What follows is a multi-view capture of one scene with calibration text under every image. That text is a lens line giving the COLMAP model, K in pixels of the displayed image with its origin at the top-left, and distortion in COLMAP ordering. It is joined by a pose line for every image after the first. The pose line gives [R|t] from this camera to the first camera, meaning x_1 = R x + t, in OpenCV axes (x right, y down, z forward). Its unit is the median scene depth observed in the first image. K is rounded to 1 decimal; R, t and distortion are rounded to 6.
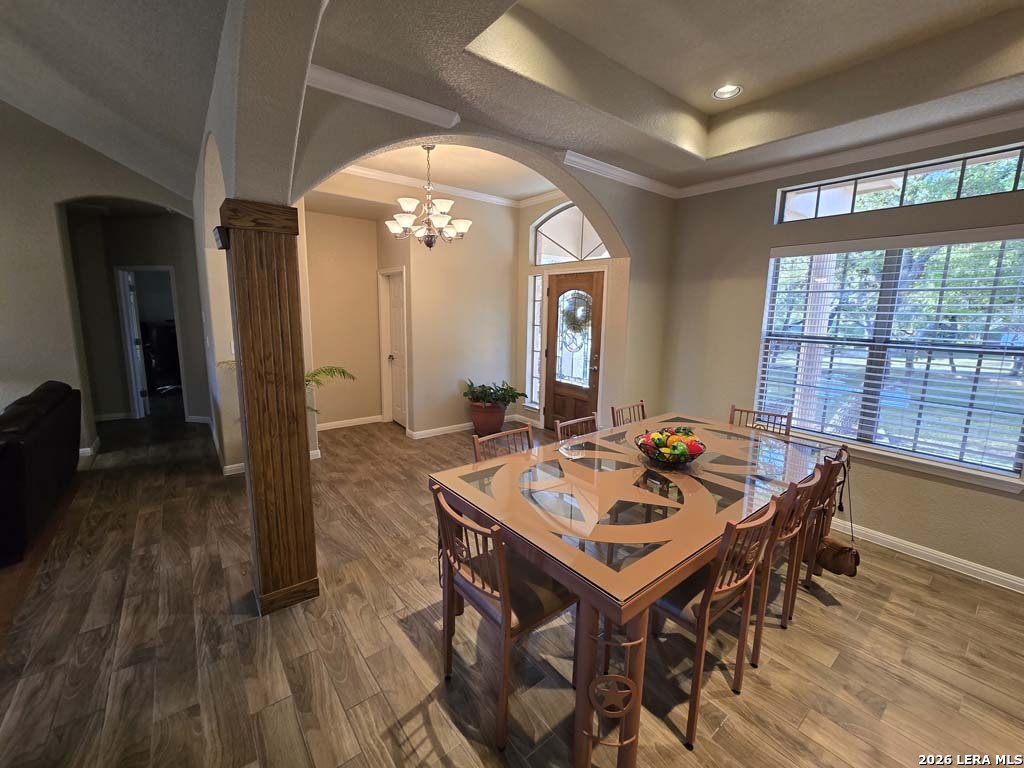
lens RADIAL K [[420.6, 0, 511.9], [0, 420.6, 380.7], [0, 0, 1]] dist [-0.001012, -0.000116]
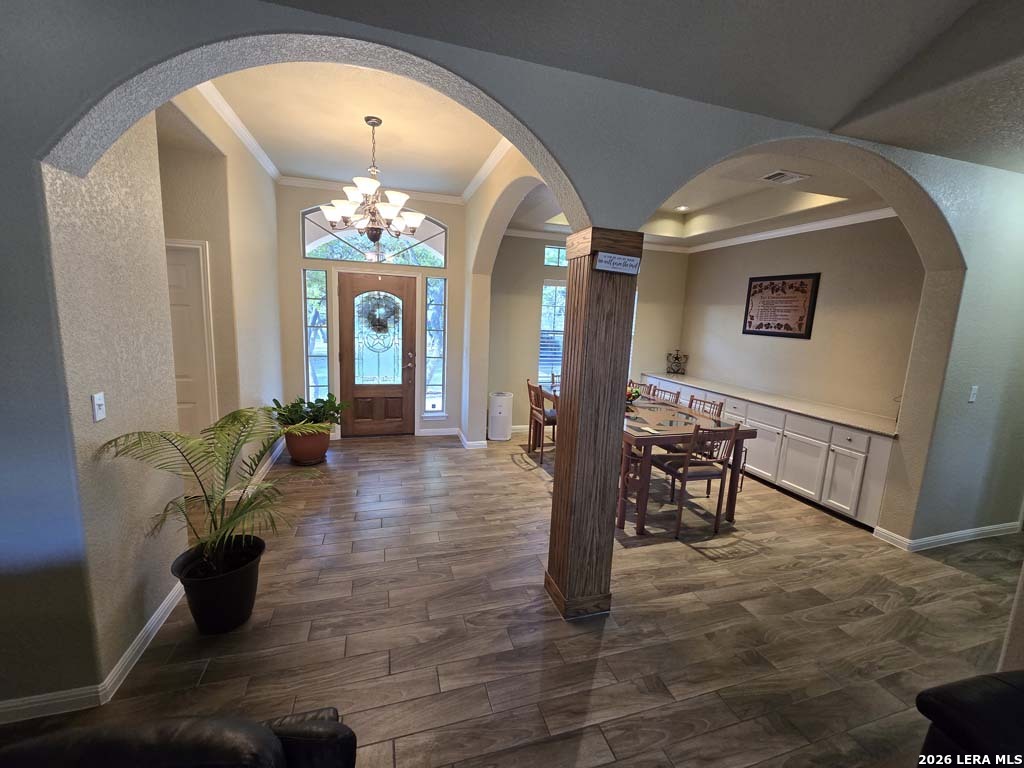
lens RADIAL K [[420.6, 0, 510.7], [0, 420.6, 379.1], [0, 0, 1]] dist [-0.001012, -0.000116]
pose [[0.364469, -0.150903, 0.918907, -1.367569], [0.124779, 0.985798, 0.112396, -0.157949], [-0.922818, 0.073695, 0.378122, 0.669092]]
